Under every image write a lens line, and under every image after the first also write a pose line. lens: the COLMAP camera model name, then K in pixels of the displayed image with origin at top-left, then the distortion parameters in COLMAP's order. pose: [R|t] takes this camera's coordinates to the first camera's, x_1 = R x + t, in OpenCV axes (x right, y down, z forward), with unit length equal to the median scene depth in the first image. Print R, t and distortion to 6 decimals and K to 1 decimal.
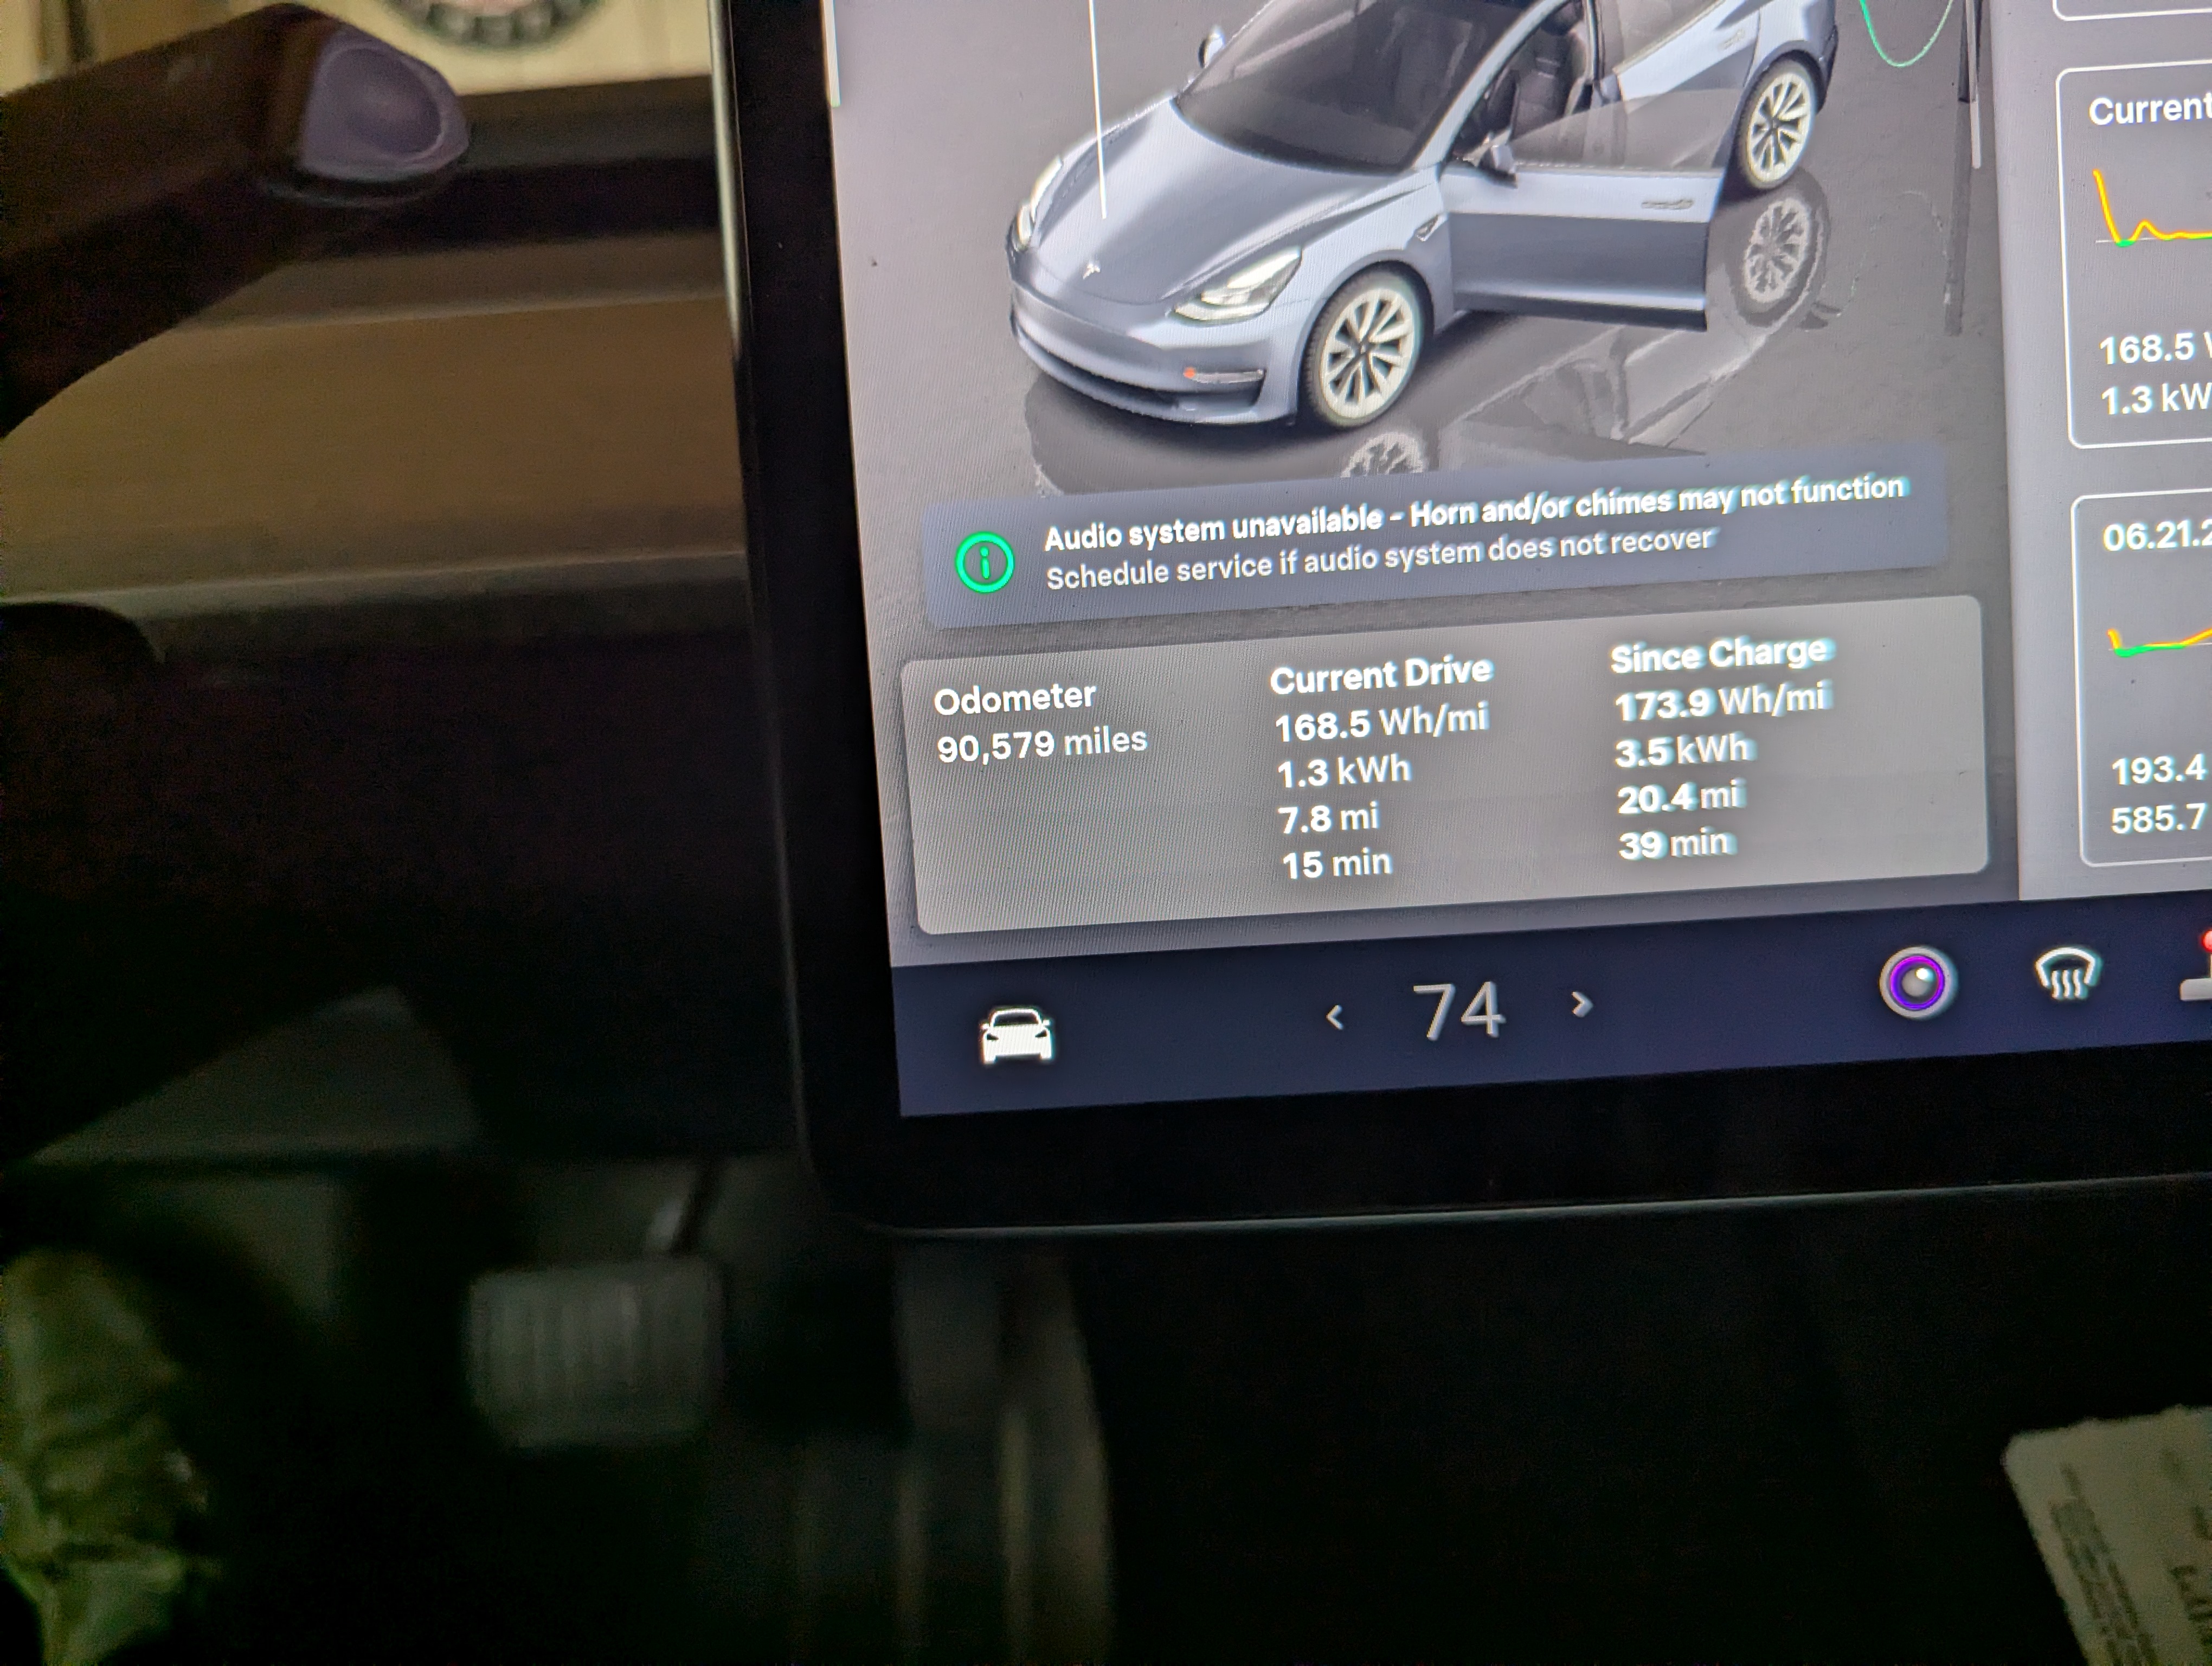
lens RADIAL K [[1539.9, 0, 1106.2], [0, 1539.9, 824.9], [0, 0, 1]] dist [-0.029980, 0.000545]
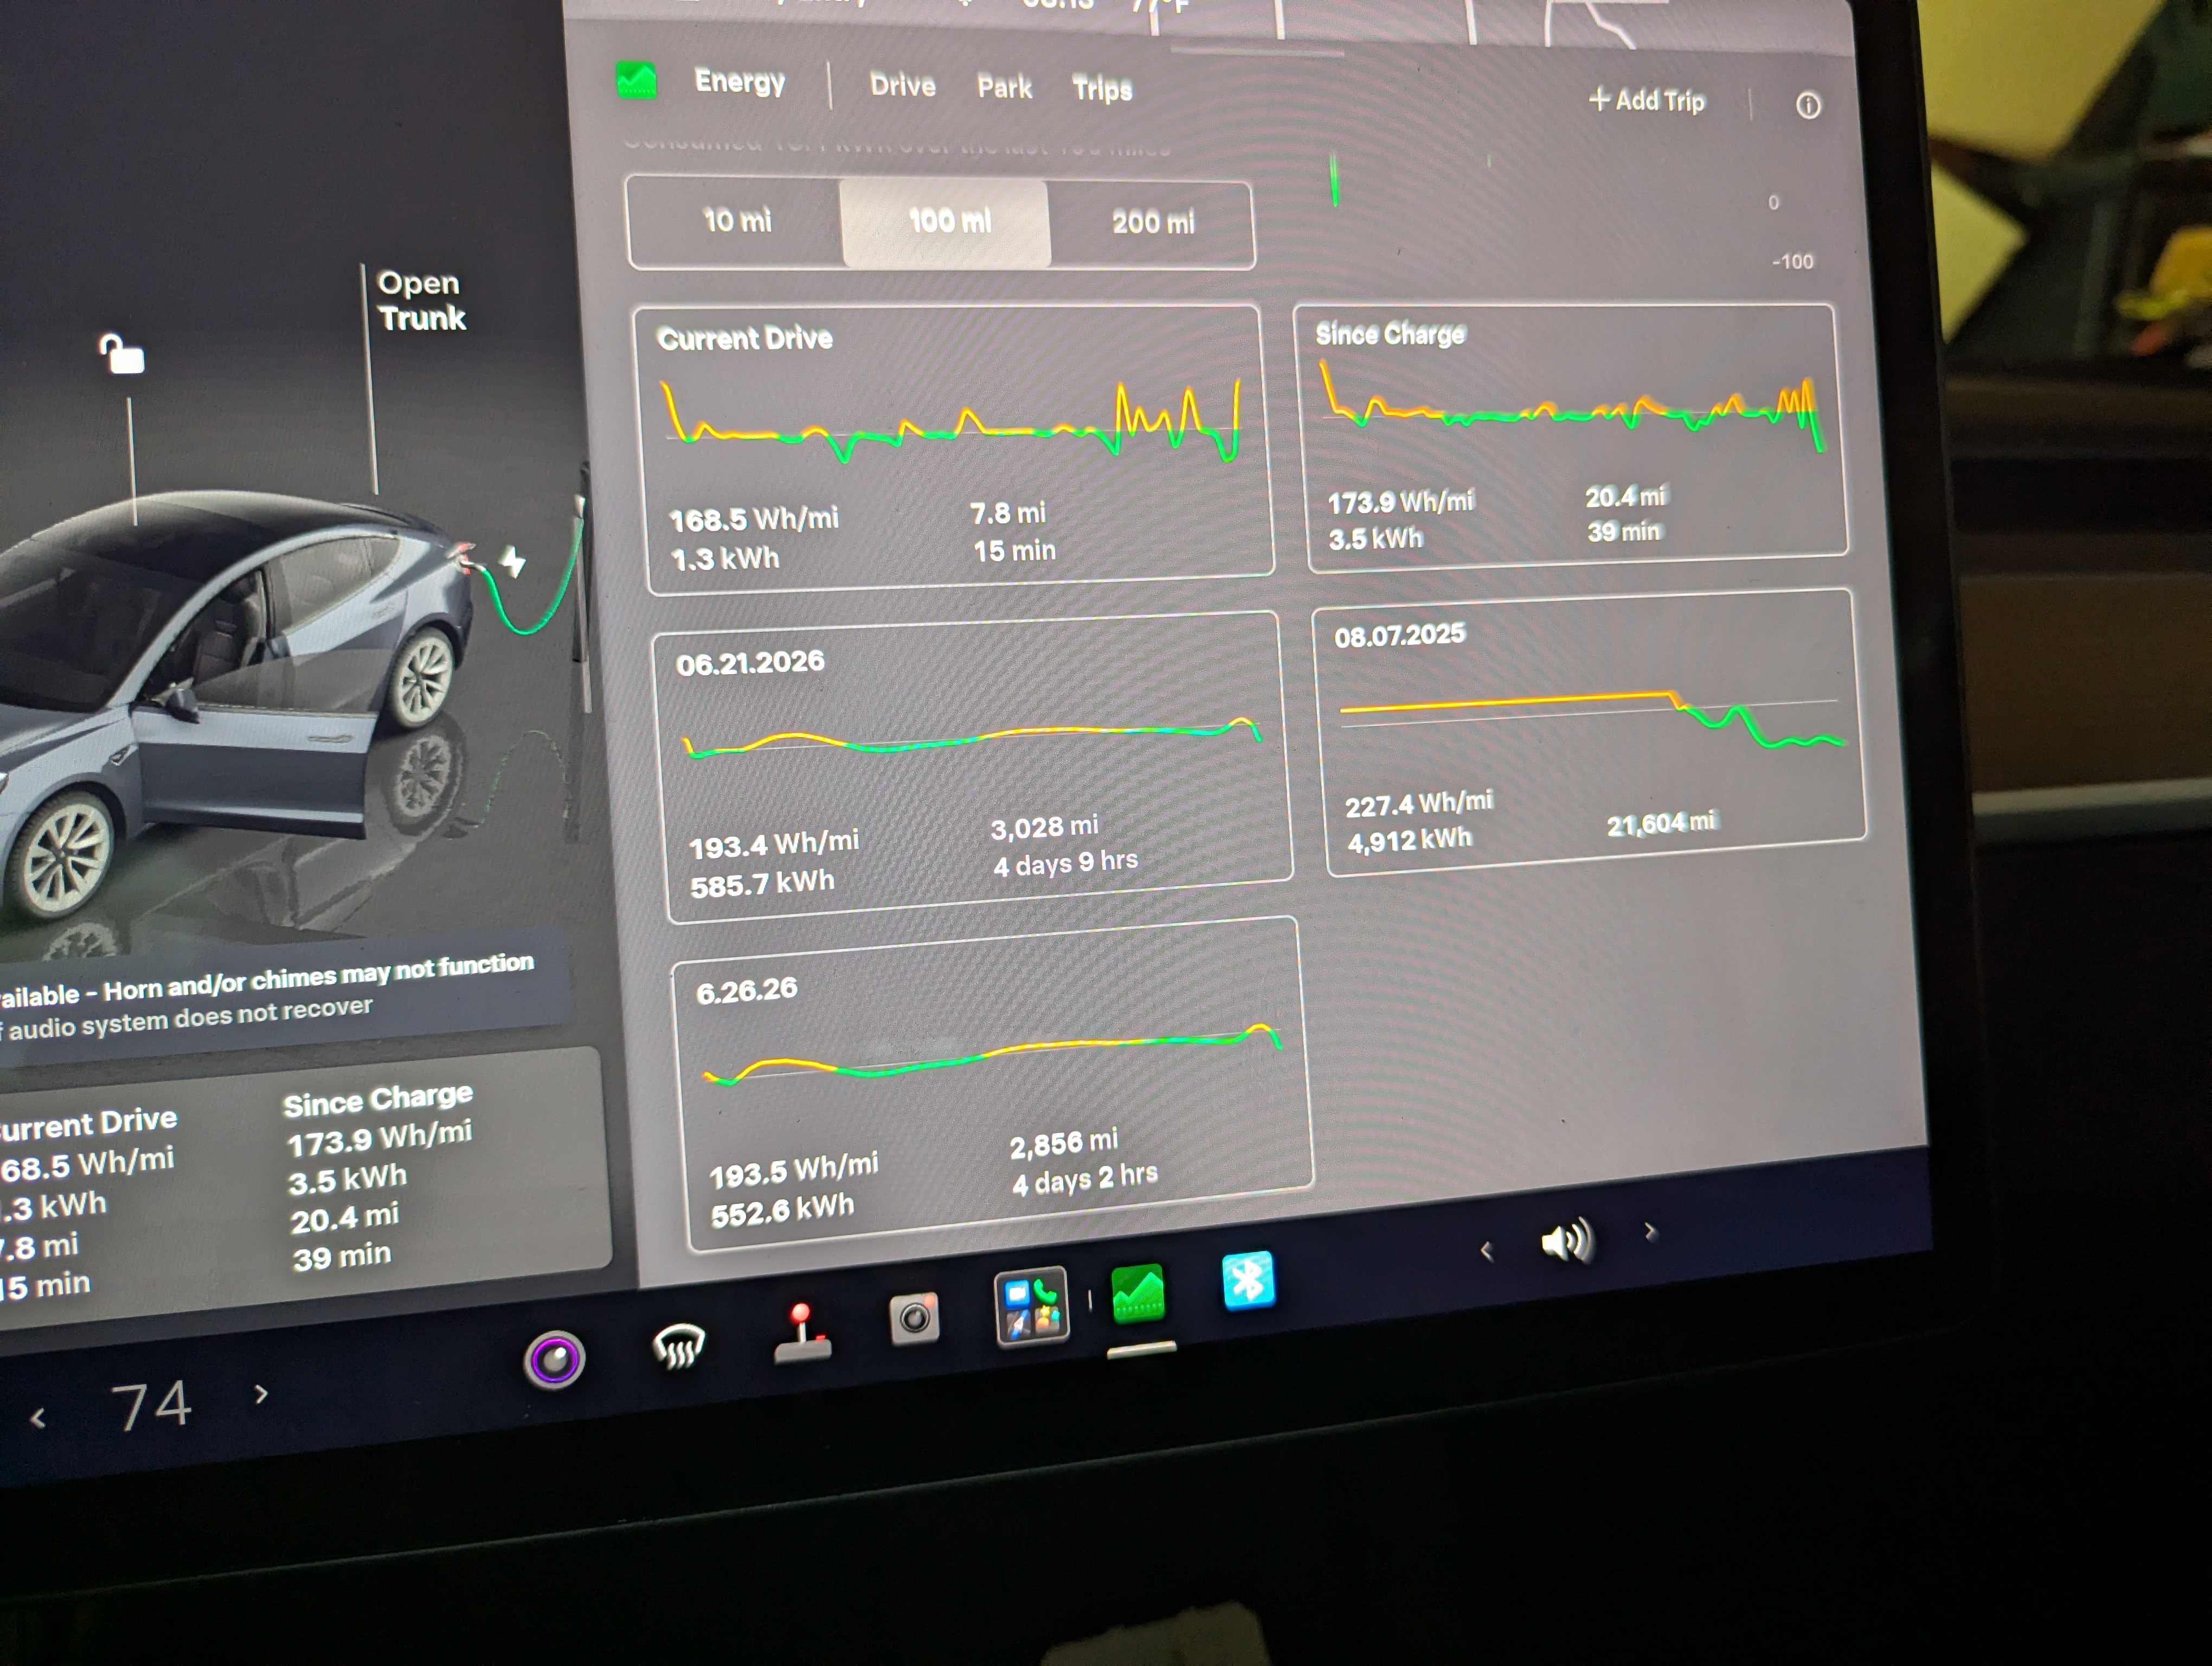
lens RADIAL K [[1539.9, 0, 1107.1], [0, 1539.9, 840.1], [0, 0, 1]] dist [-0.029980, 0.000545]
pose [[0.975286, 0.000796, 0.220945, 0.701210], [0.016876, 0.996804, -0.078085, -0.214027], [-0.220301, 0.079884, 0.972155, -0.337763]]
